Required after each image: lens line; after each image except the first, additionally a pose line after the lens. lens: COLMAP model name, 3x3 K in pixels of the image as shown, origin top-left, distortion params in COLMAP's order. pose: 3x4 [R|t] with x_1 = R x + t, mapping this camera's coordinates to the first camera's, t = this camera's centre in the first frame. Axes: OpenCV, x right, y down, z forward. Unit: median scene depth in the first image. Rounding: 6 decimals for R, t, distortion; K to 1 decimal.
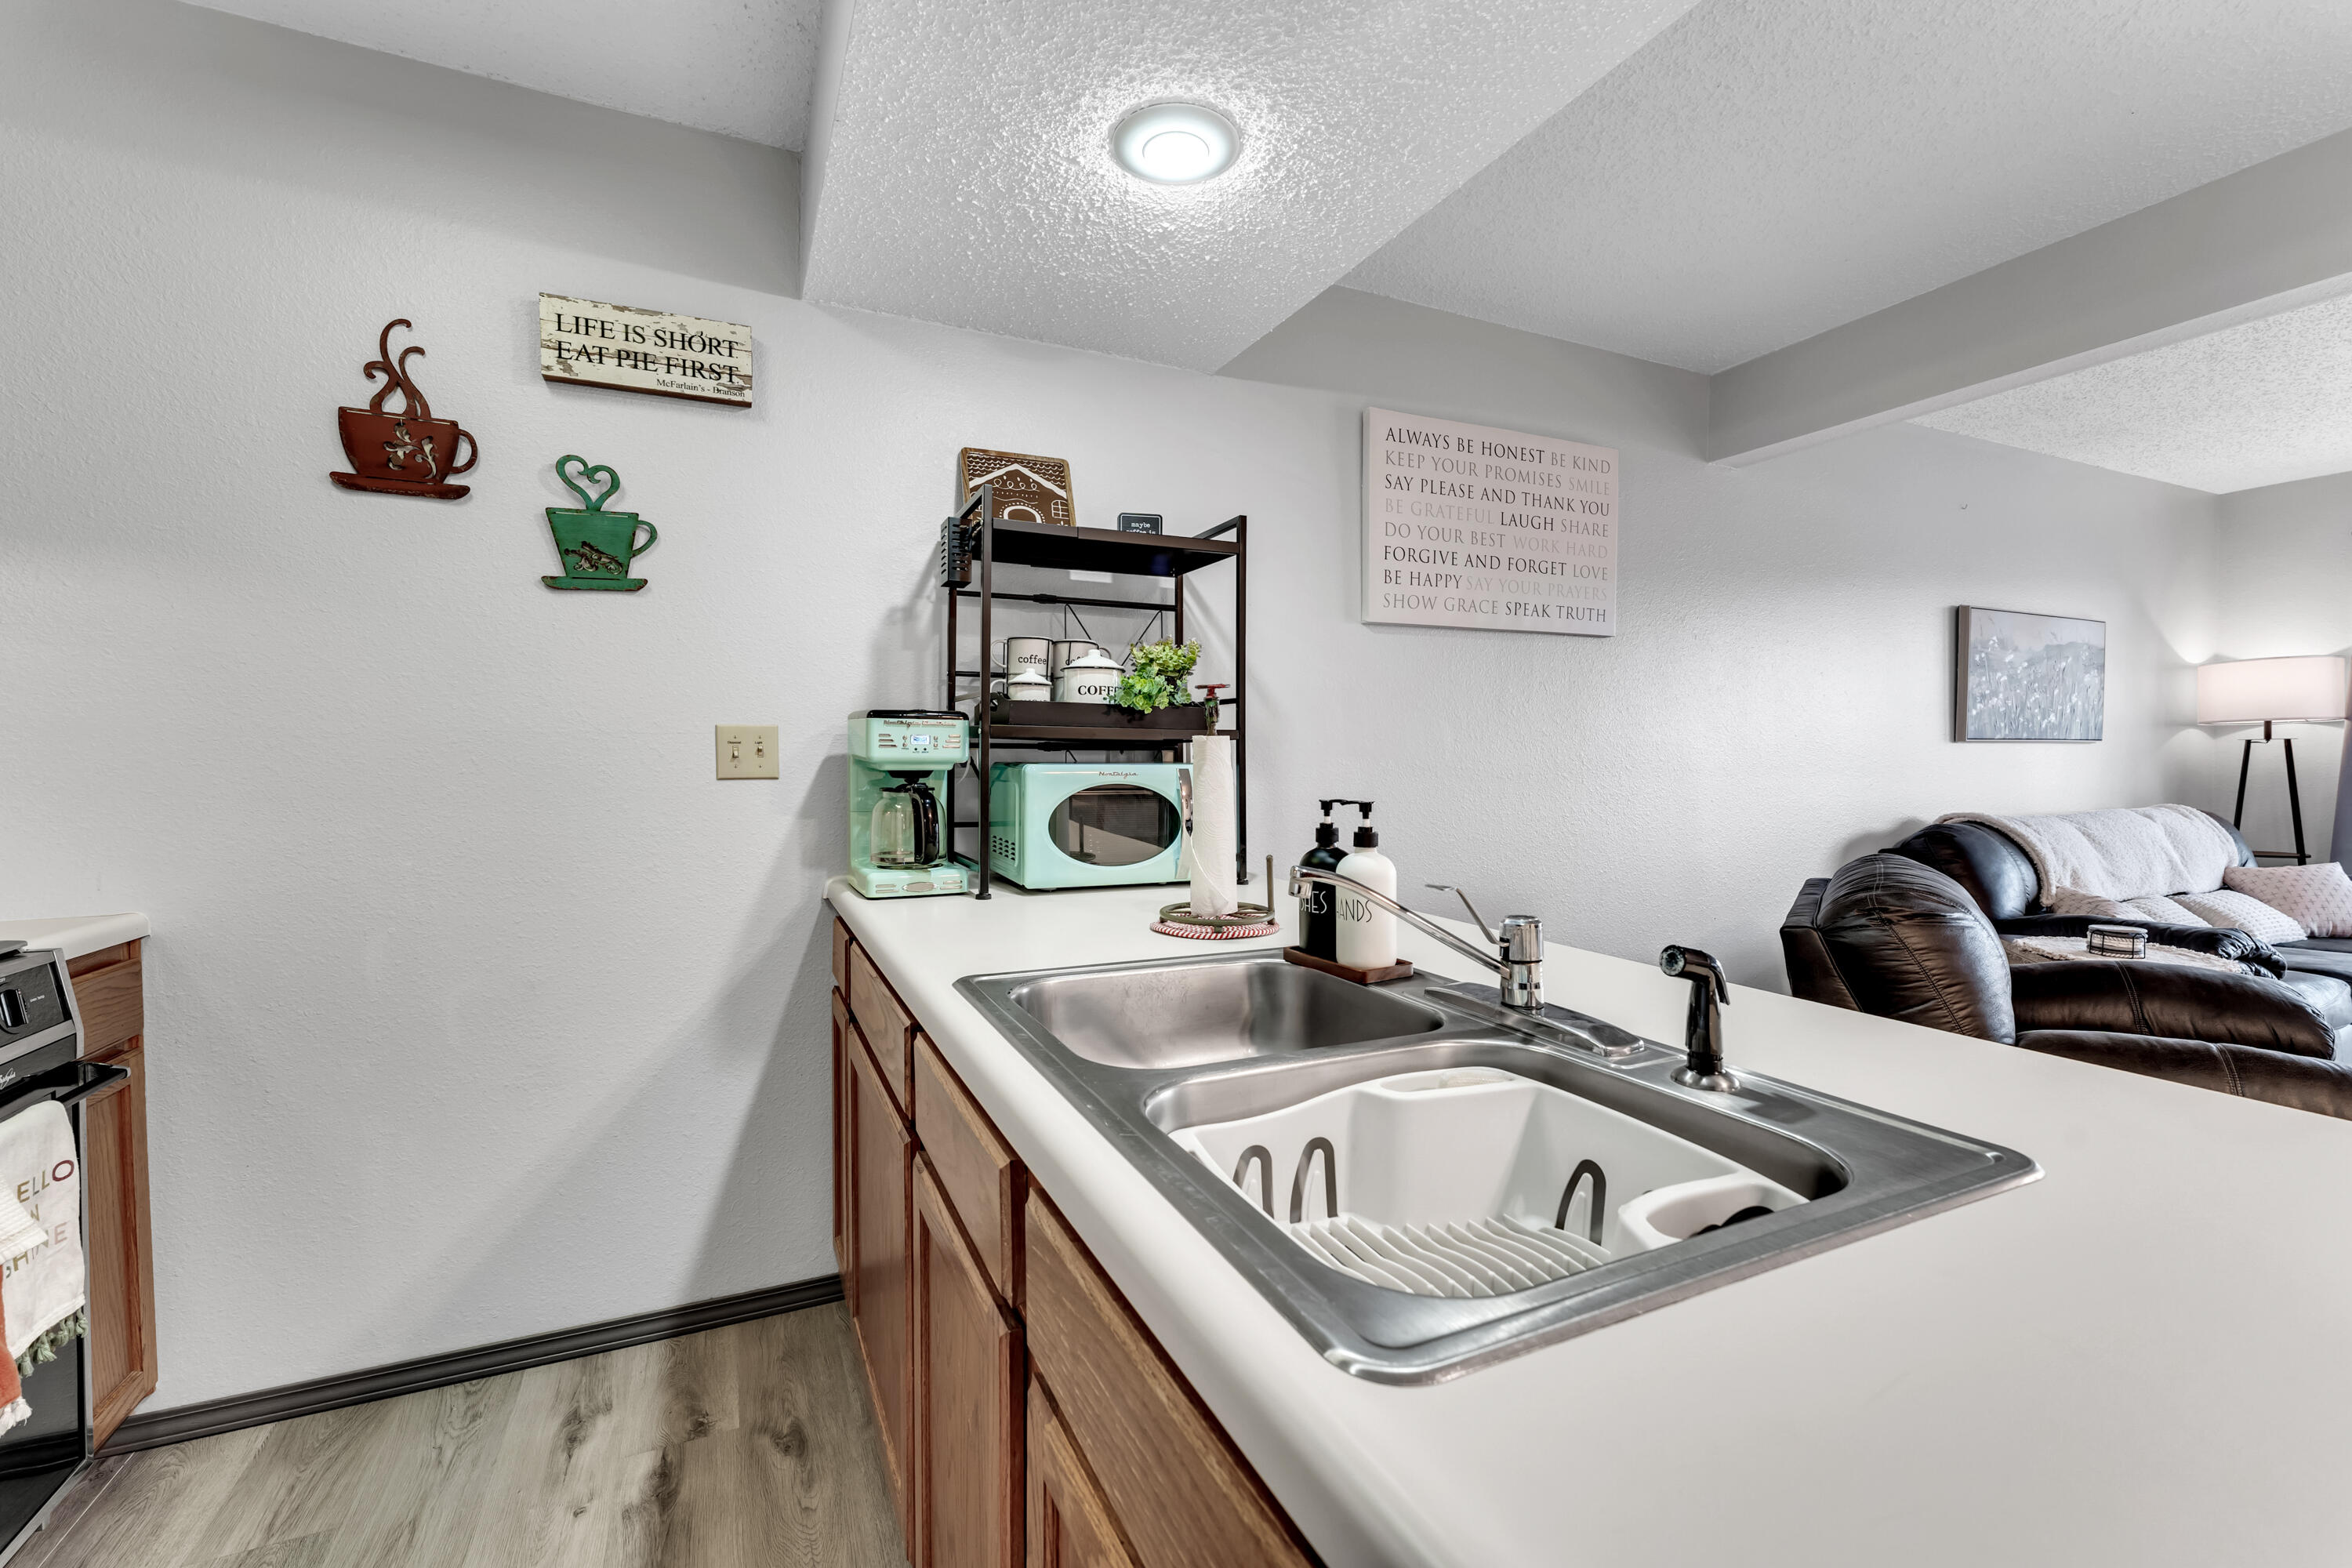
lens RADIAL K [[933.4, 0, 1189.7], [0, 933.4, 771.8], [0, 0, 1]] dist [-0.001089, -0.000288]
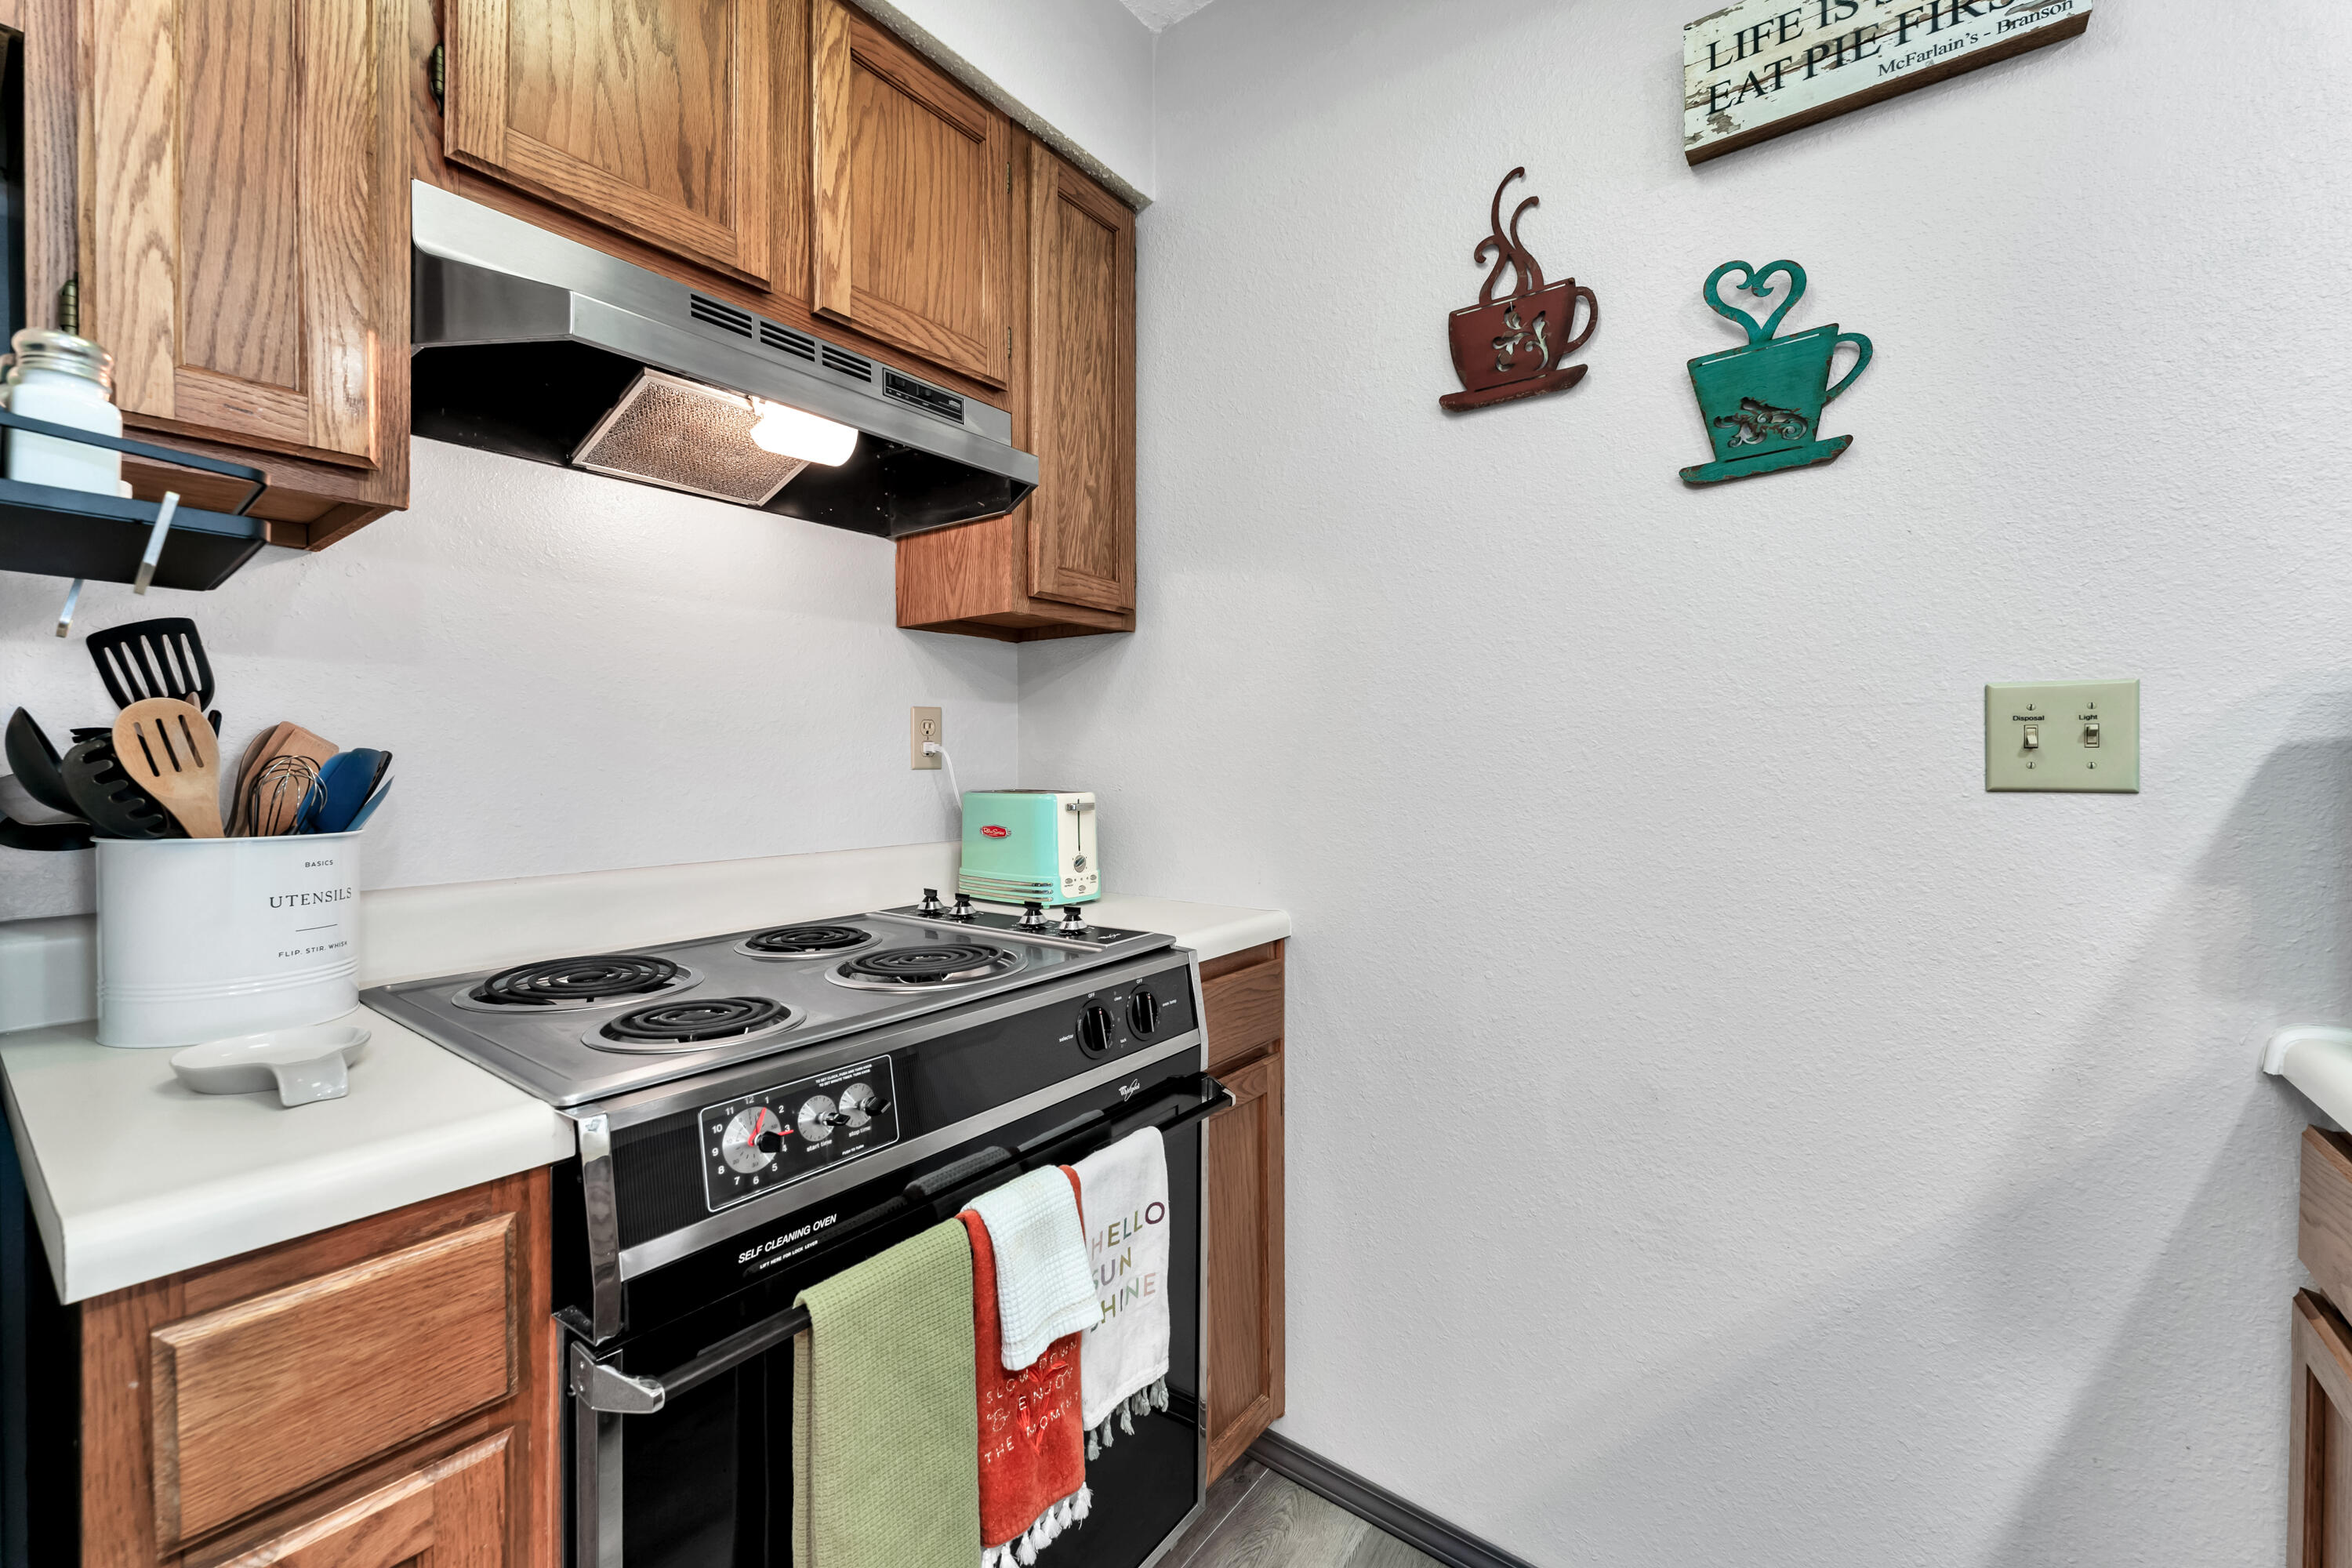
lens RADIAL K [[933.4, 0, 1189.7], [0, 933.4, 771.8], [0, 0, 1]] dist [-0.001089, -0.000288]
pose [[0.447803, 0.016251, -0.893984, -0.264873], [-0.014858, 0.999832, 0.010732, -0.001266], [0.894009, 0.008477, 0.447970, 0.408104]]
